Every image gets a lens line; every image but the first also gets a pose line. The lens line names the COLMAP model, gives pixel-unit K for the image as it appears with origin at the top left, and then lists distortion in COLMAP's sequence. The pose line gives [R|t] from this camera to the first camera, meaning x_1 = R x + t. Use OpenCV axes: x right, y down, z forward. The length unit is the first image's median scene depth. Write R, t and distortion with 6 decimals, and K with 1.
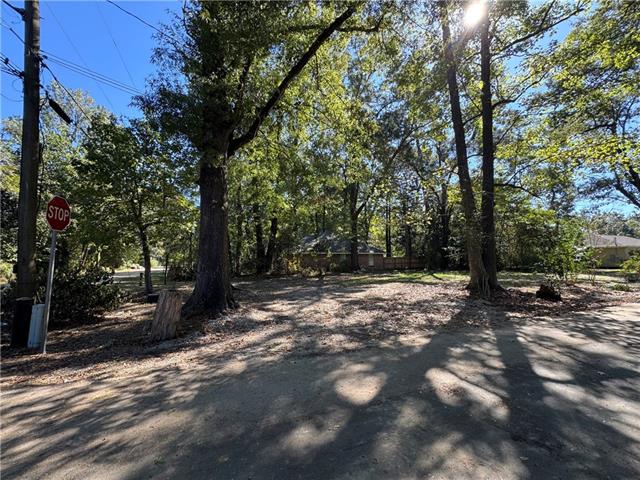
lens RADIAL K [[253.5, 0, 319.8], [0, 253.5, 240.7], [0, 0, 1]] dist [-0.002490, 0.000005]
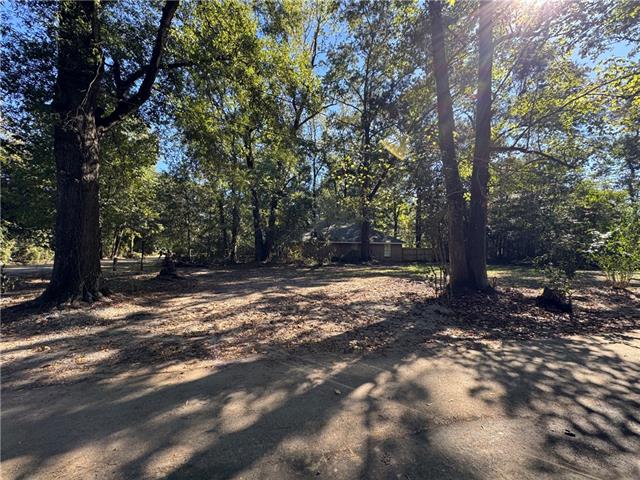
lens RADIAL K [[253.5, 0, 320.1], [0, 253.5, 240.9], [0, 0, 1]] dist [-0.002490, 0.000005]
pose [[0.986046, 0.011932, -0.166043, 0.391875], [-0.005294, 0.999171, 0.040363, 0.022056], [0.166387, -0.038921, 0.985292, 0.225549]]
